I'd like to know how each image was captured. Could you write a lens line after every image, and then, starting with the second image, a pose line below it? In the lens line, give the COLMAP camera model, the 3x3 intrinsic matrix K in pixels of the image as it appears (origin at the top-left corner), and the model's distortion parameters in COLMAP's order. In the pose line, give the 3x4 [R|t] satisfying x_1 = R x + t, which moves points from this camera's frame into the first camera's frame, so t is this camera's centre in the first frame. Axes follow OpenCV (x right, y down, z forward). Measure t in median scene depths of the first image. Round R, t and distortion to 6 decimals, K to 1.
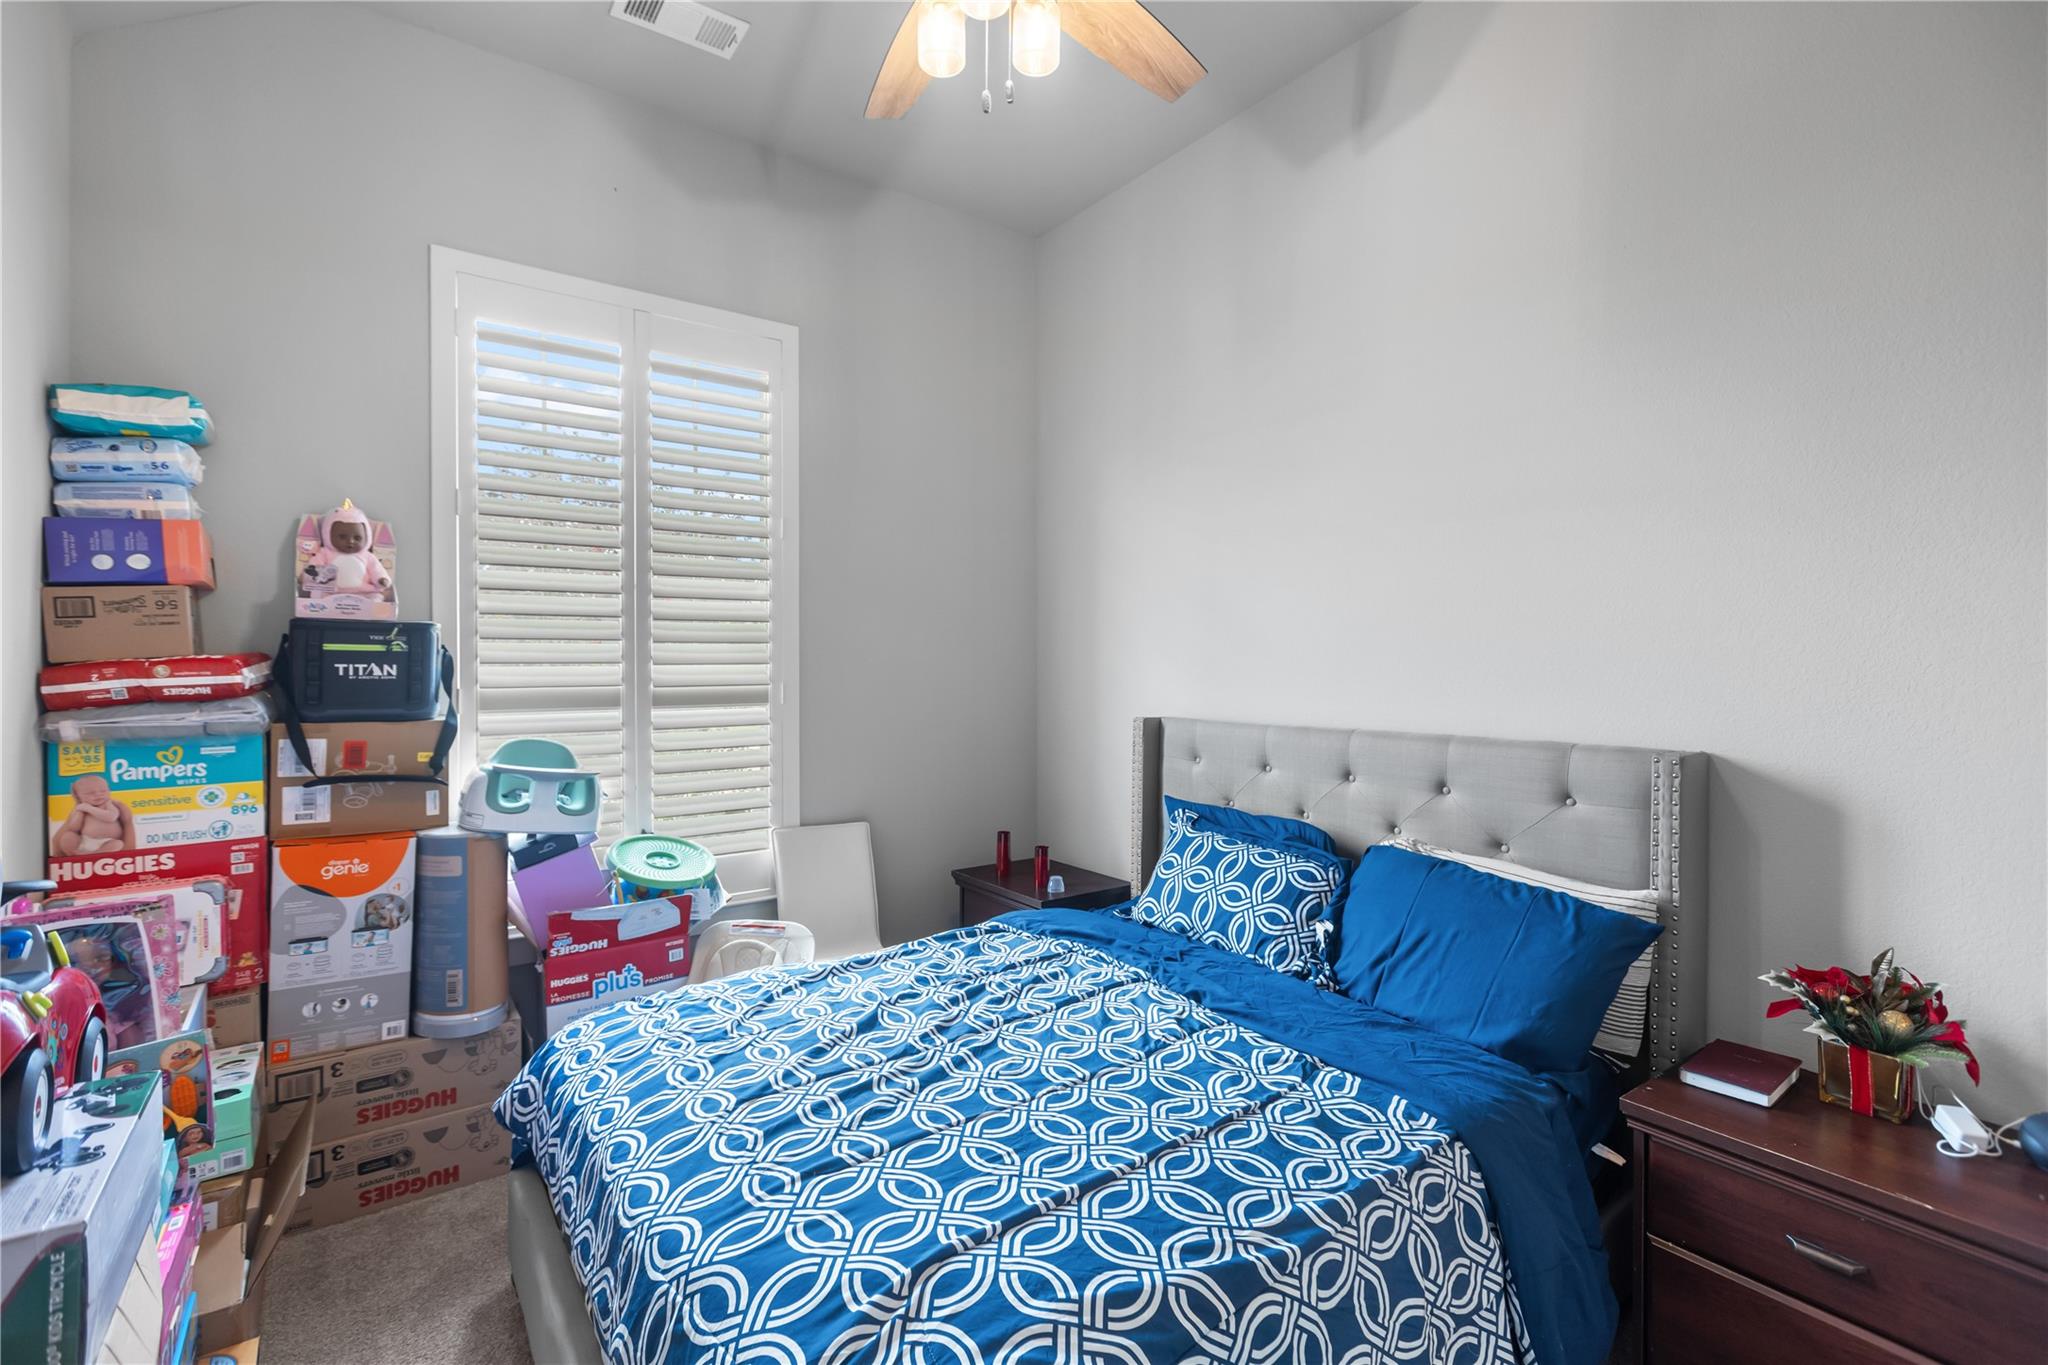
lens RADIAL K [[910.2, 0, 1021.5], [0, 910.2, 669.6], [0, 0, 1]] dist [-0.001436, -0.000260]
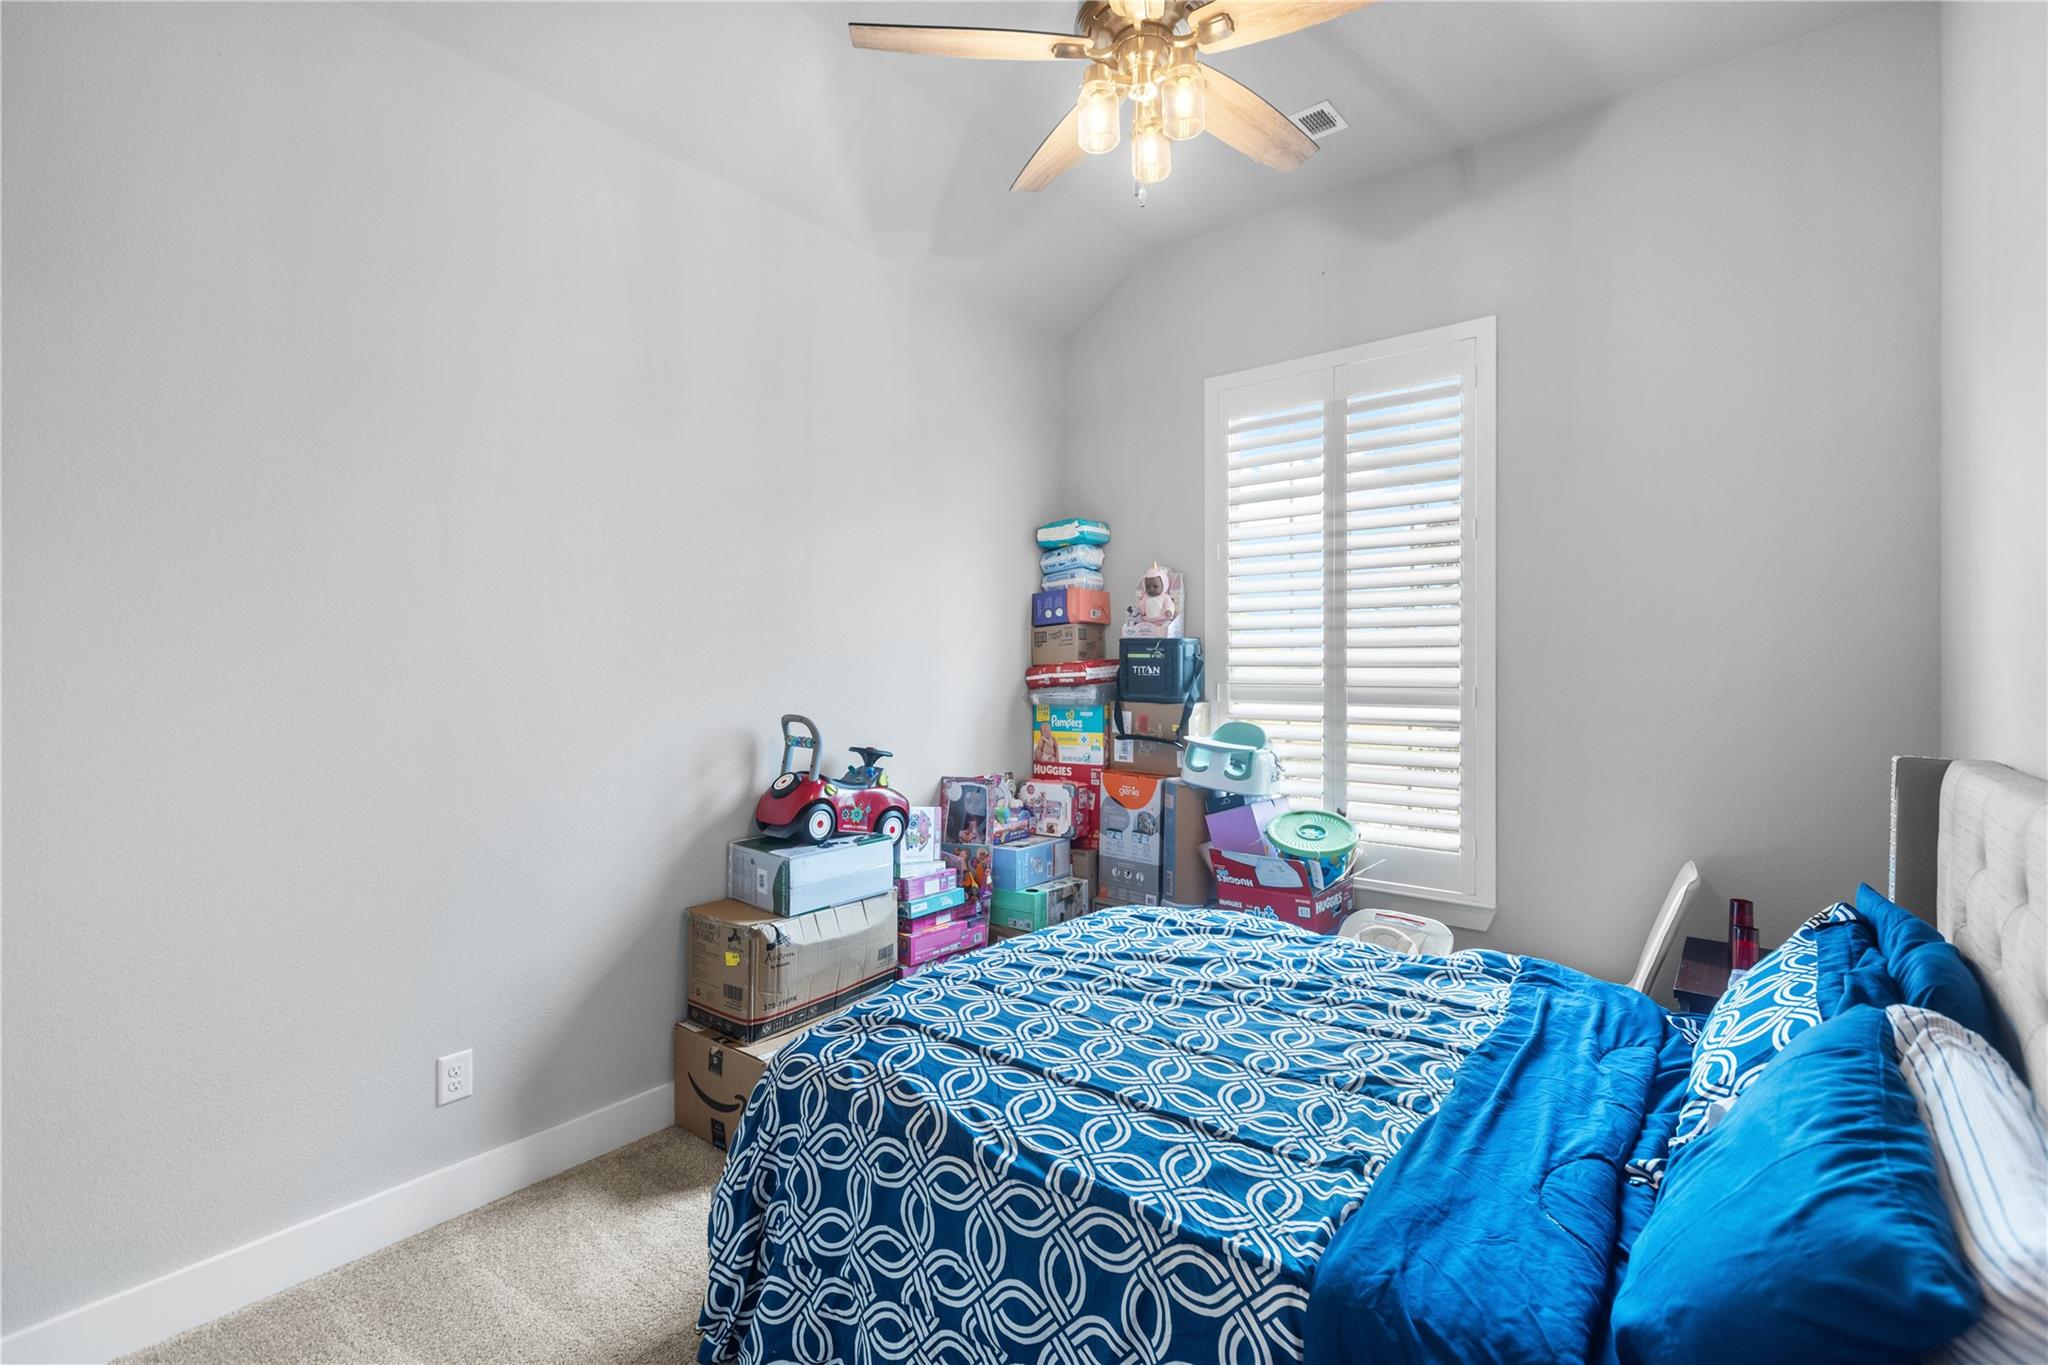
lens RADIAL K [[910.2, 0, 1022.0], [0, 910.2, 676.8], [0, 0, 1]] dist [-0.001436, -0.000260]
pose [[0.257274, 0.010305, -0.966283, 0.859694], [-0.011657, 0.999903, 0.007559, 0.003298], [0.966268, 0.009319, 0.257370, 0.430156]]
